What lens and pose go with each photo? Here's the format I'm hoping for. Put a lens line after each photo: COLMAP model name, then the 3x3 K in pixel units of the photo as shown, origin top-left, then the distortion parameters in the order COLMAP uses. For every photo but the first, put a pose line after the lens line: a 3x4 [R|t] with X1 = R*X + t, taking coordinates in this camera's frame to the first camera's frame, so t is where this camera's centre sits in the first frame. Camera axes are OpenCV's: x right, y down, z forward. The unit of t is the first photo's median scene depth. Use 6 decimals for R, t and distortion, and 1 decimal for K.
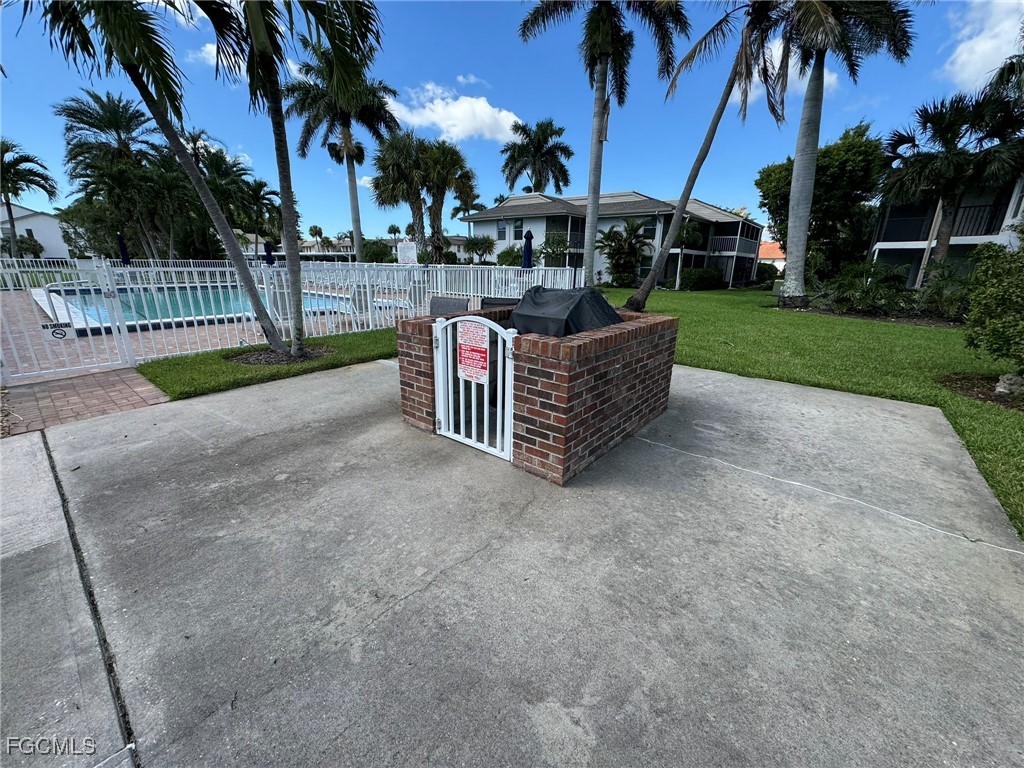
lens RADIAL K [[410.3, 0, 510.8], [0, 410.3, 382.8], [0, 0, 1]] dist [-0.003895, 0.000804]
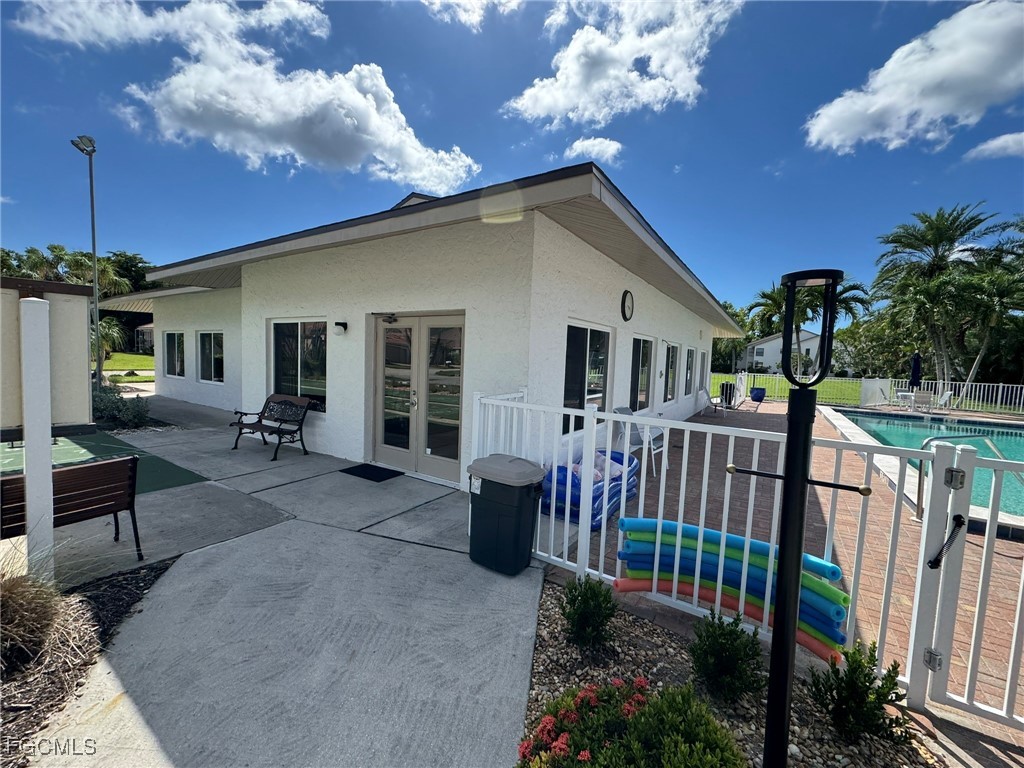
lens RADIAL K [[410.3, 0, 509.5], [0, 410.3, 383.5], [0, 0, 1]] dist [-0.003895, 0.000804]
pose [[0.116371, 0.054312, -0.991720, -0.128910], [-0.314174, 0.949245, 0.015120, -0.027730], [0.942206, 0.309813, 0.127528, 0.061316]]
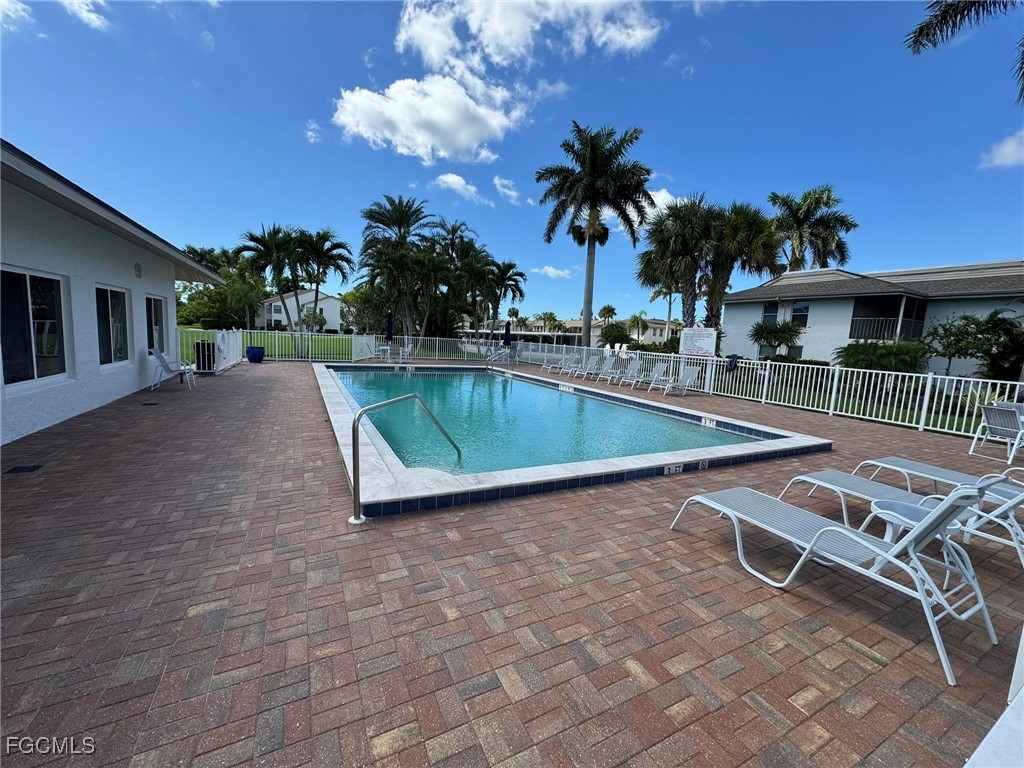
lens RADIAL K [[410.3, 0, 510.6], [0, 410.3, 381.1], [0, 0, 1]] dist [-0.003895, 0.000804]
pose [[0.918547, 0.077538, -0.387632, -0.181326], [-0.150228, 0.975477, -0.160862, -0.050875], [0.365654, 0.205993, 0.907670, 0.145071]]
